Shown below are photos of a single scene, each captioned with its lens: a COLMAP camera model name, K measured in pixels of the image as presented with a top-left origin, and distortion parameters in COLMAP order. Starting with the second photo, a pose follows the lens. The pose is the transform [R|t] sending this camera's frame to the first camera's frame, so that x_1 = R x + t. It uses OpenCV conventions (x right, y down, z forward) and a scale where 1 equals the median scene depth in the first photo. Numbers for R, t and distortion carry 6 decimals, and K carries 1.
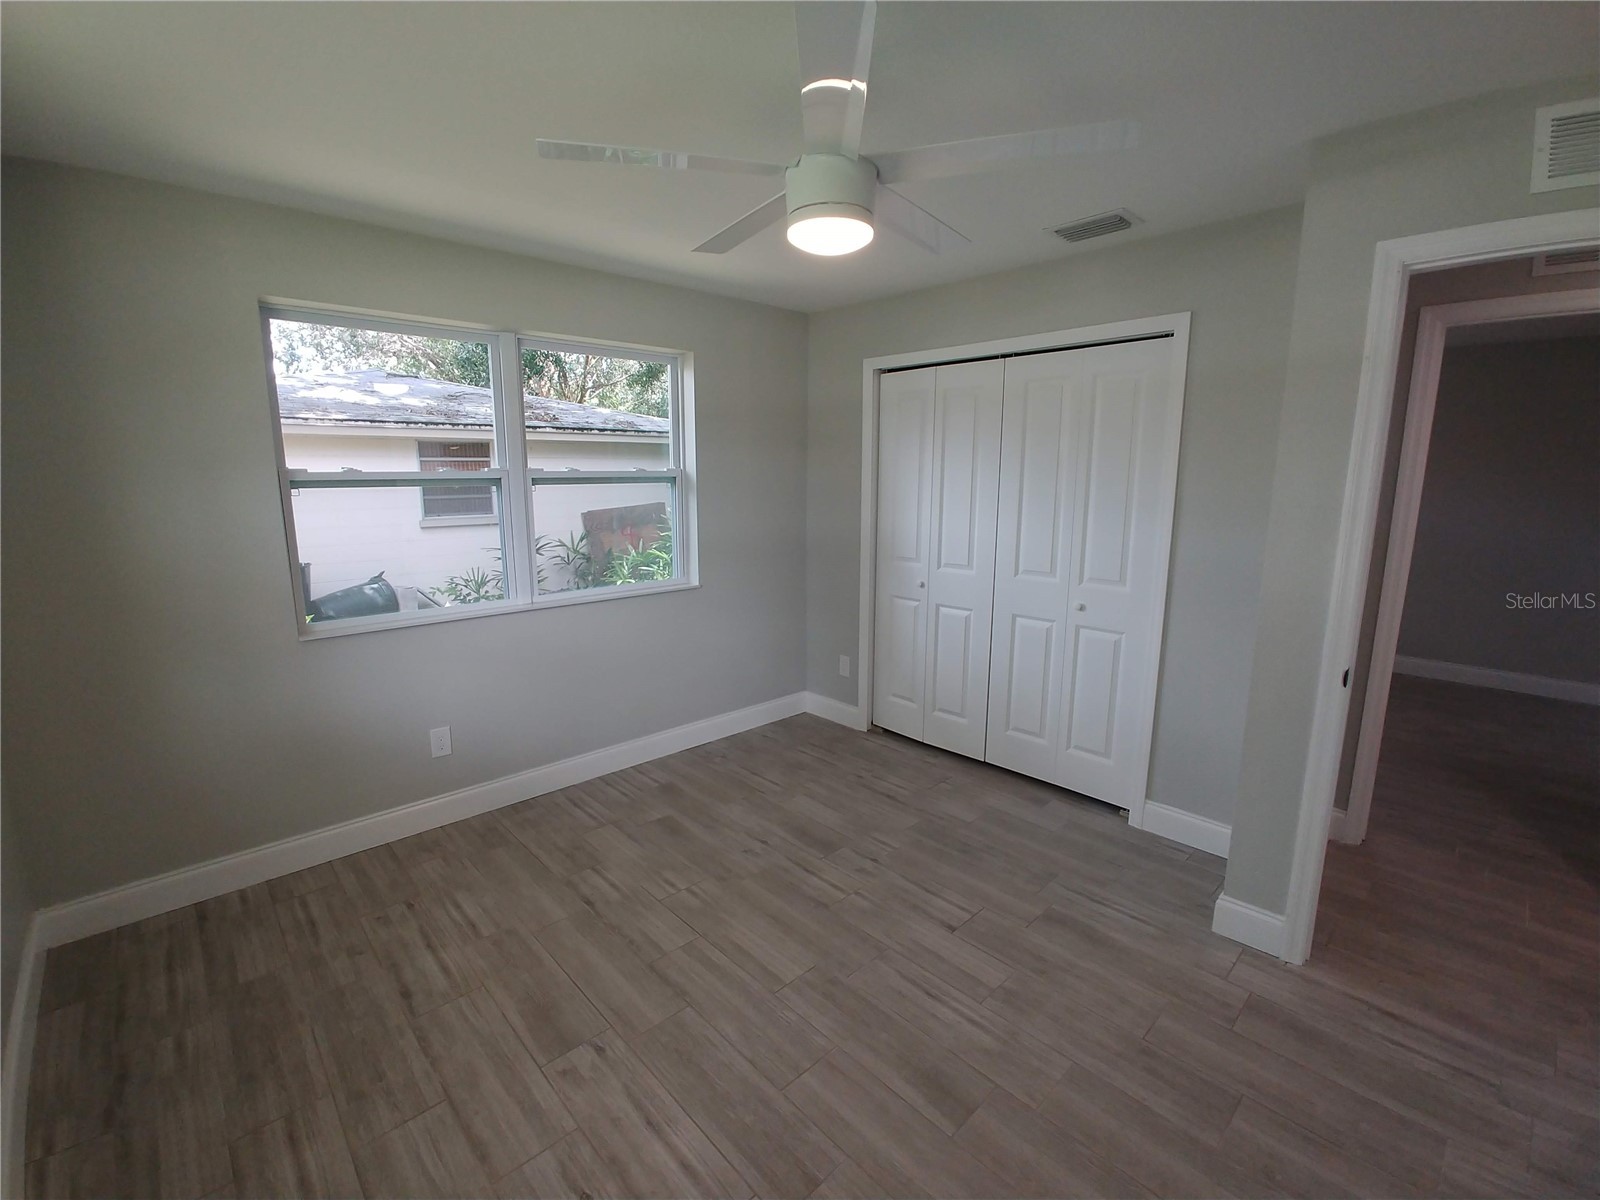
lens RADIAL K [[694.1, 0, 785.6], [0, 694.1, 597.8], [0, 0, 1]] dist [-0.024544, 0.000396]
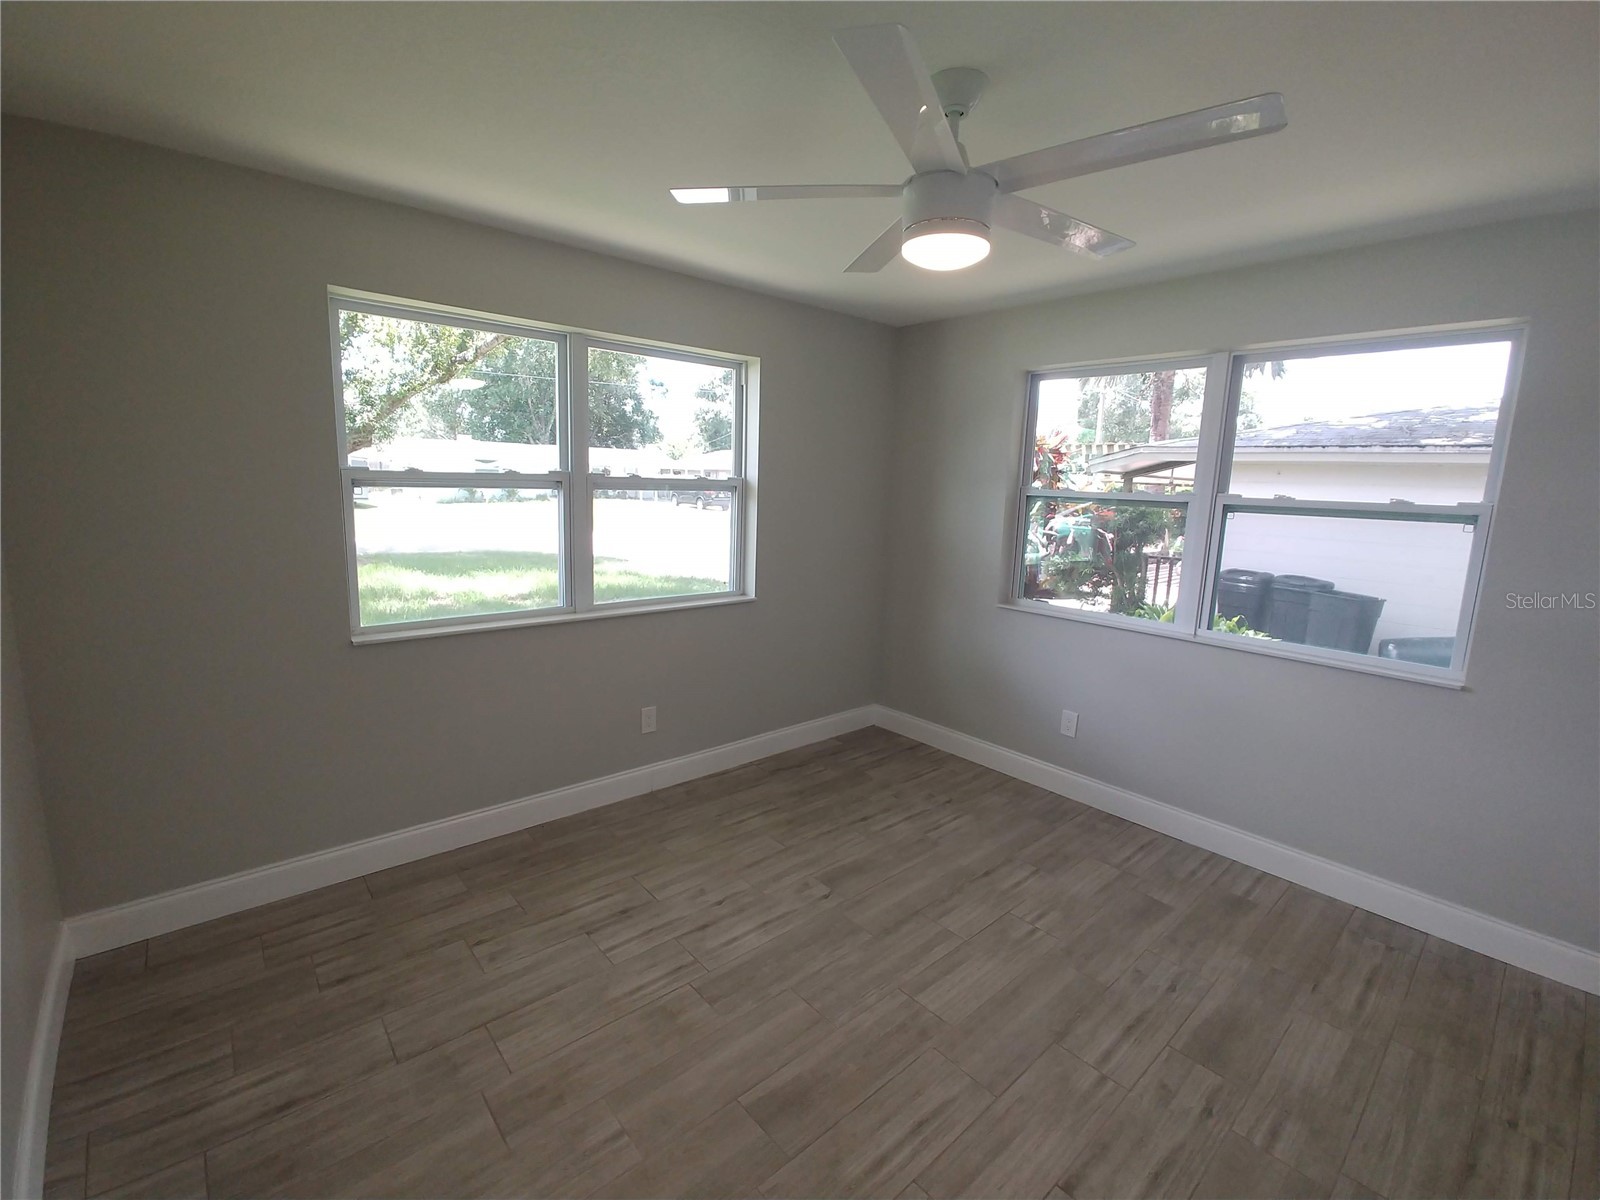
lens RADIAL K [[694.1, 0, 785.6], [0, 694.1, 597.8], [0, 0, 1]] dist [-0.024544, 0.000396]
pose [[-0.034116, 0.162937, -0.986046, 0.771418], [-0.209392, 0.963558, 0.166466, -0.108549], [0.977237, 0.212149, 0.001245, 0.597090]]
